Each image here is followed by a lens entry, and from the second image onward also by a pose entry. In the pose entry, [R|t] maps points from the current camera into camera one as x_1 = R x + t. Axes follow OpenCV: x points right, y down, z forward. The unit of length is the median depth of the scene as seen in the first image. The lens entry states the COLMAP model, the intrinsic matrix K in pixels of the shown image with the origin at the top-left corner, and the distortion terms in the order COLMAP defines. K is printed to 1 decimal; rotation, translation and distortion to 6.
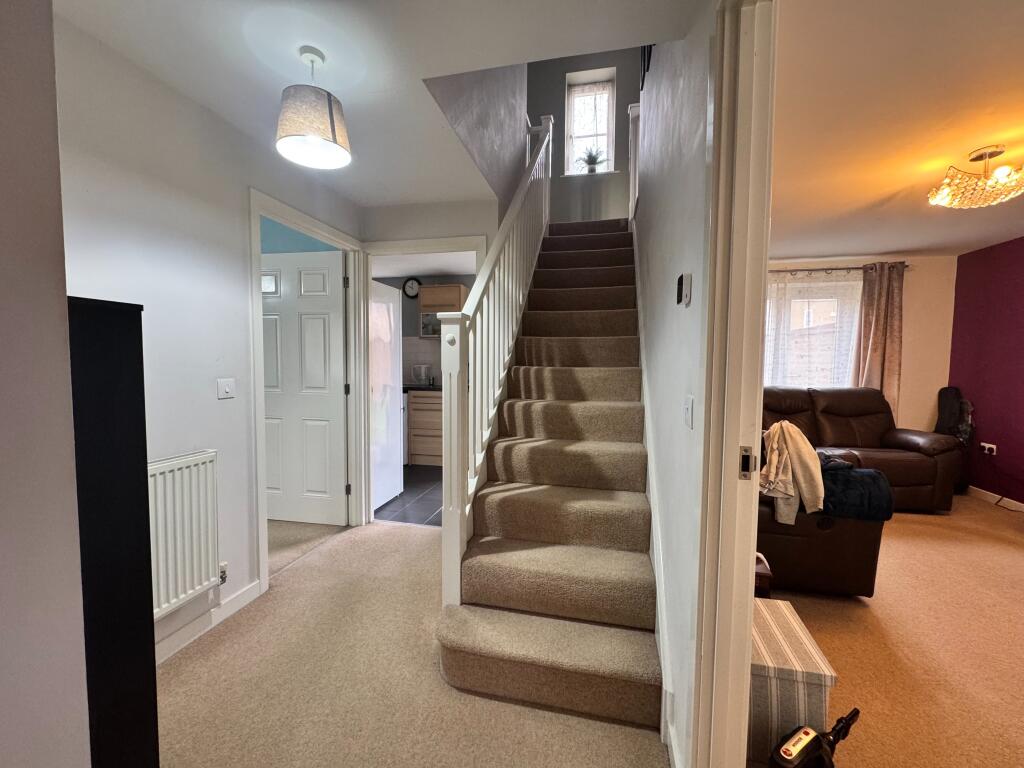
lens RADIAL K [[403.8, 0, 512.0], [0, 403.8, 384.0], [0, 0, 1]] dist [-0.003897, -0.000176]
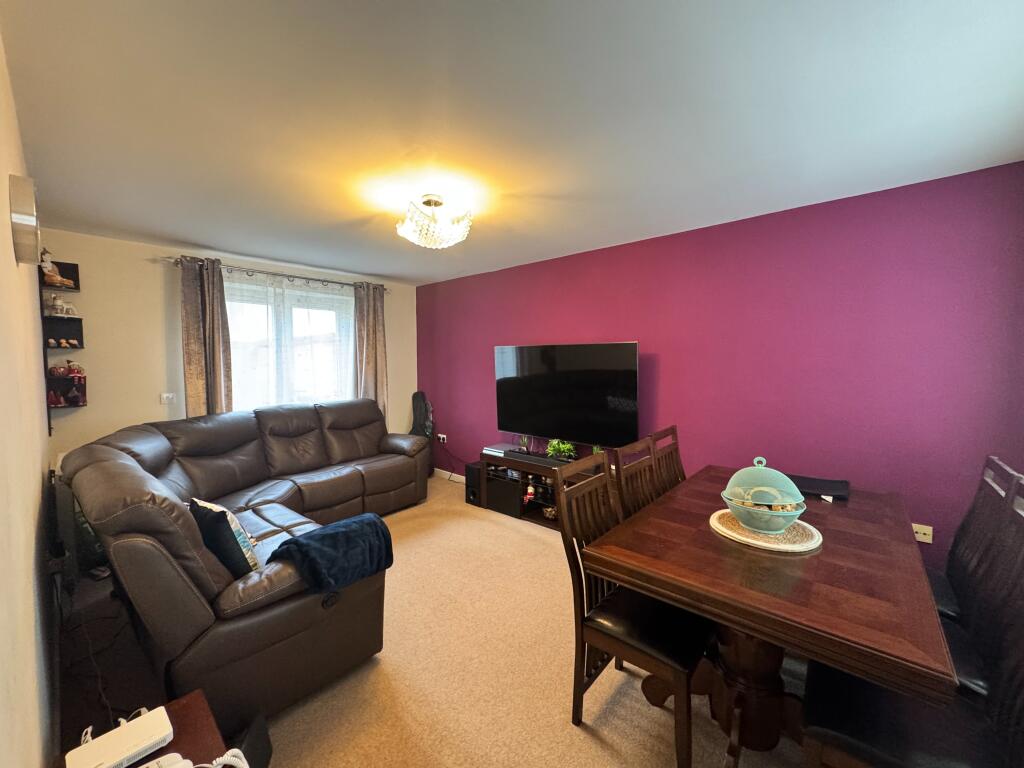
lens RADIAL K [[403.8, 0, 512.0], [0, 403.8, 384.0], [0, 0, 1]] dist [-0.003897, -0.000176]
pose [[0.482776, -0.061648, 0.873571, 0.143507], [0.057118, 0.997612, 0.038835, -0.050180], [-0.873879, 0.031148, 0.485144, 0.144005]]
